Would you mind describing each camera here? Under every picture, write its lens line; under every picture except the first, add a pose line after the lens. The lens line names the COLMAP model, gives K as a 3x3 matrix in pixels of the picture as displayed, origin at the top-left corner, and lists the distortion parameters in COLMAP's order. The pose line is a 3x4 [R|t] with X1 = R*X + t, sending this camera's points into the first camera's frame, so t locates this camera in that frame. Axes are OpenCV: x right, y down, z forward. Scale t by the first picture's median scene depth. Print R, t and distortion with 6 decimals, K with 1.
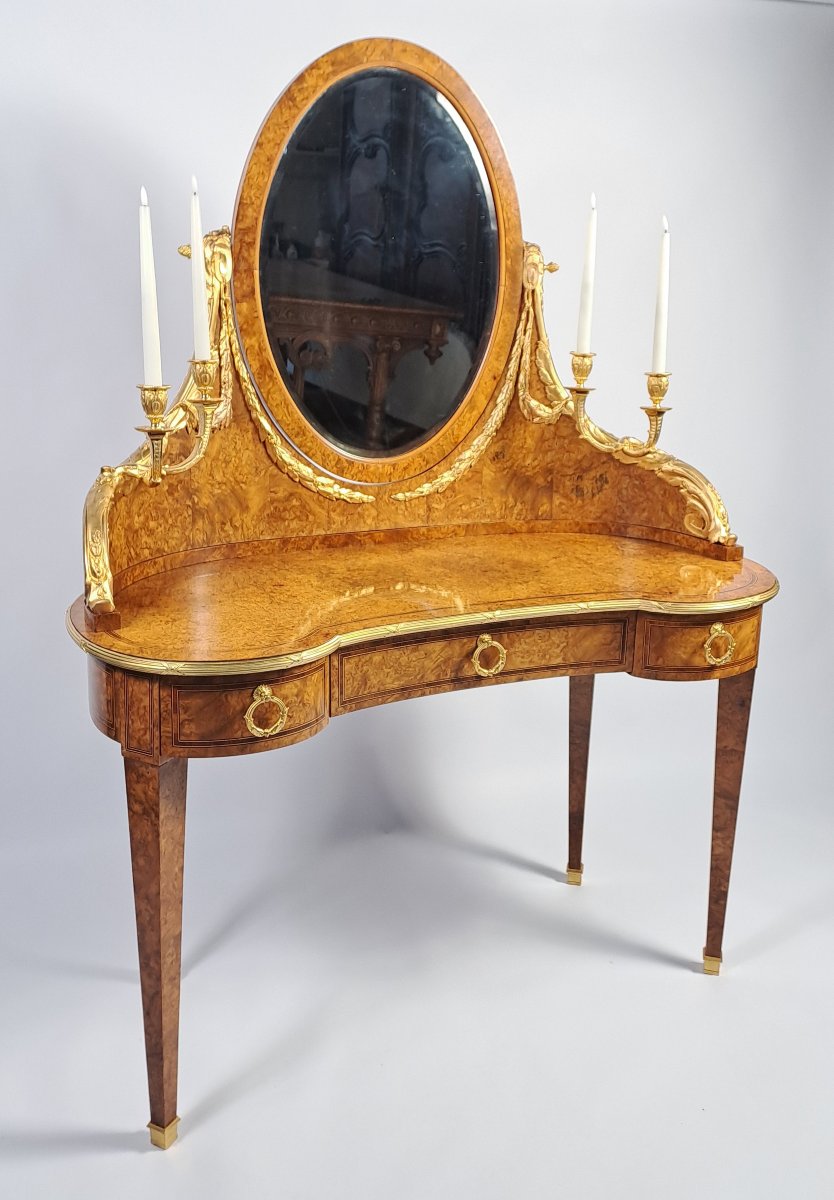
lens RADIAL K [[1066.7, 0, 423.5], [0, 1066.7, 545.5], [0, 0, 1]] dist [0.130203, -0.123155]
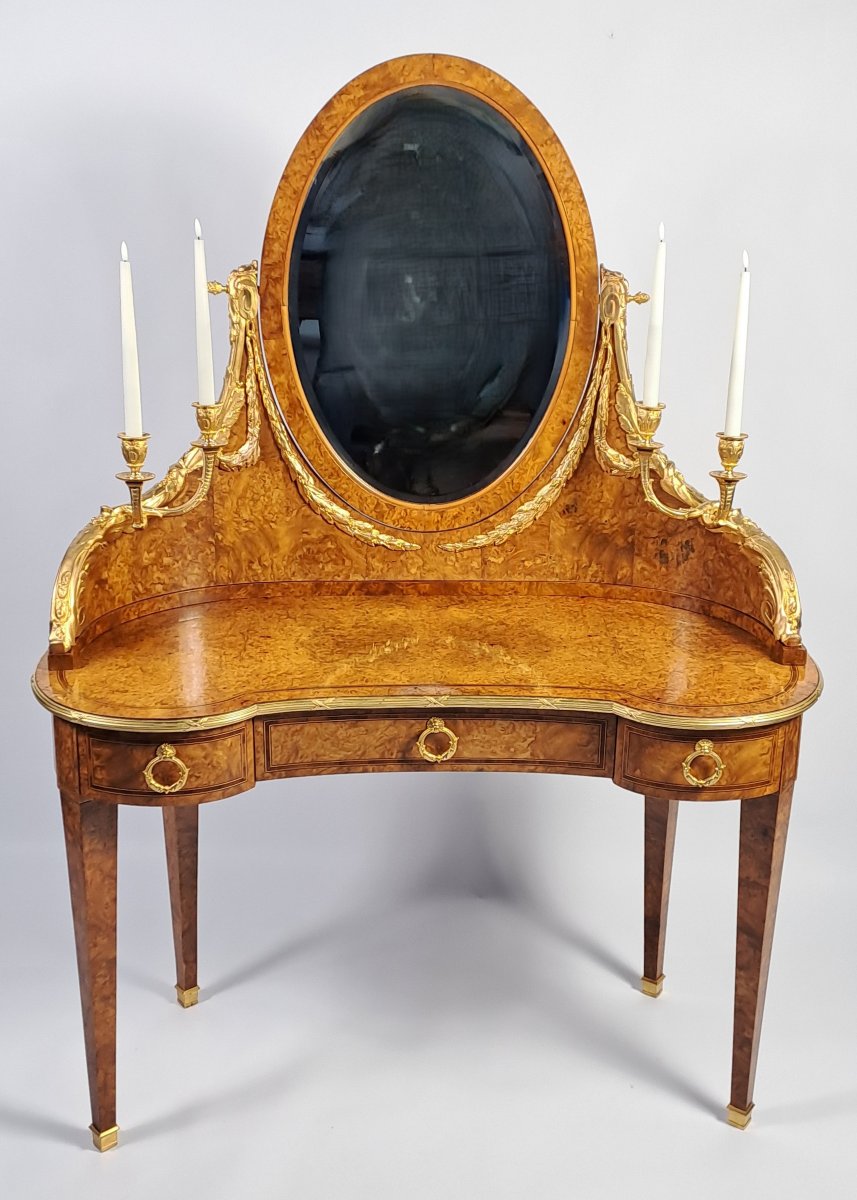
lens RADIAL K [[1363.5, 0, 455.2], [0, 1363.5, 608.2], [0, 0, 1]] dist [0.131062, 0.000000]
pose [[0.932225, 0.114696, -0.343223, 0.417725], [-0.085147, 0.991336, 0.100011, -0.118816], [0.351720, -0.064008, 0.933914, -0.101245]]
